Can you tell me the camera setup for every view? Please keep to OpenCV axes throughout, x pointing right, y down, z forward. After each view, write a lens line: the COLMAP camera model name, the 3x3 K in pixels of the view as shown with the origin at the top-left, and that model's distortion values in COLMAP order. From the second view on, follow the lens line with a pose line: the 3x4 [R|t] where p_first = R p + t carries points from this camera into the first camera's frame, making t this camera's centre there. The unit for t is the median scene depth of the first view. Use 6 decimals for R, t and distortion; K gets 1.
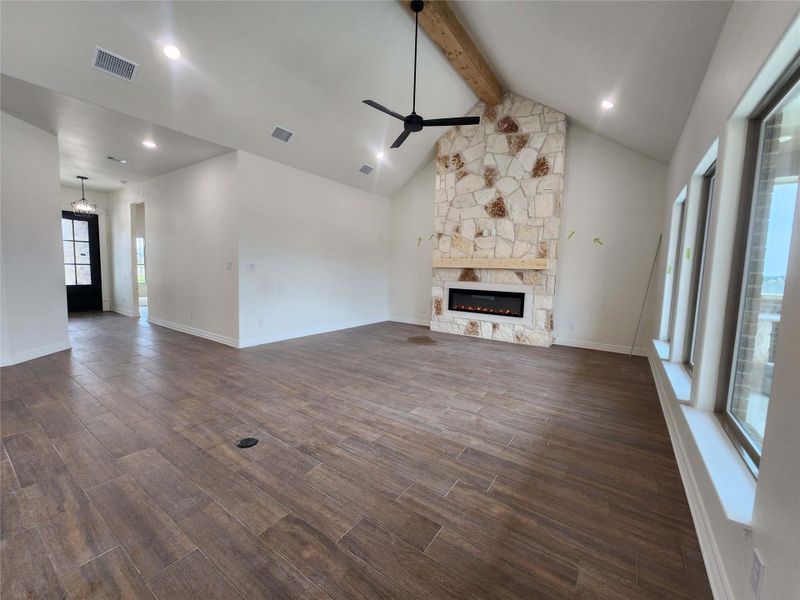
lens RADIAL K [[328.4, 0, 396.6], [0, 328.4, 298.3], [0, 0, 1]] dist [0.002845, -0.000708]
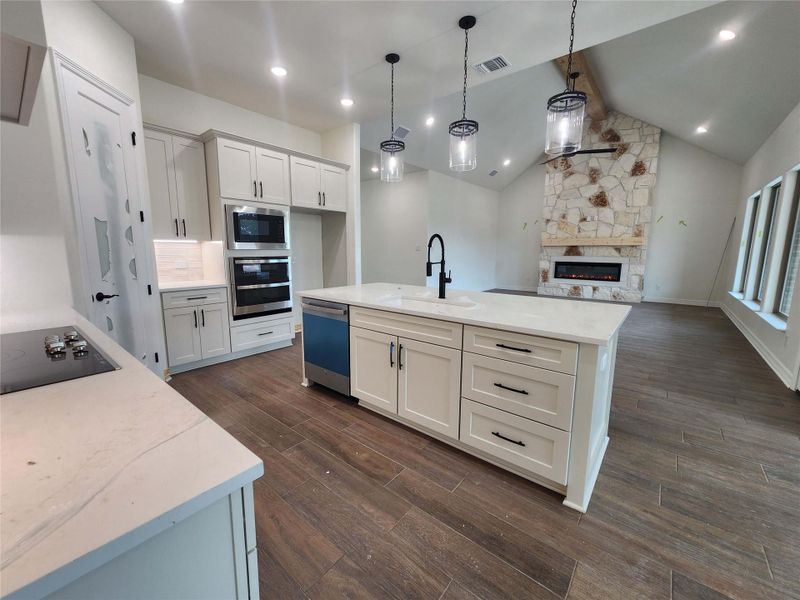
lens RADIAL K [[328.4, 0, 396.7], [0, 328.4, 297.6], [0, 0, 1]] dist [0.002845, -0.000708]
pose [[0.996348, -0.011148, -0.084653, -0.416348], [0.016249, 0.998078, 0.059808, 0.028465], [0.083824, -0.060965, 0.994614, -0.428203]]
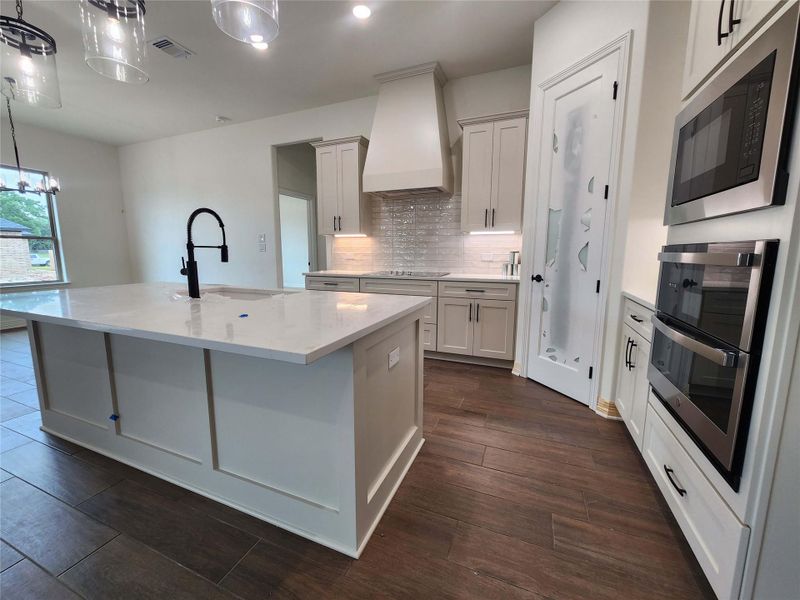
lens RADIAL K [[328.4, 0, 394.4], [0, 328.4, 297.4], [0, 0, 1]] dist [0.002845, -0.000708]
pose [[-0.976946, -0.001275, -0.213482, -0.508562], [-0.048195, 0.975485, 0.214724, -0.017841], [0.207975, 0.220062, -0.953058, 0.340678]]
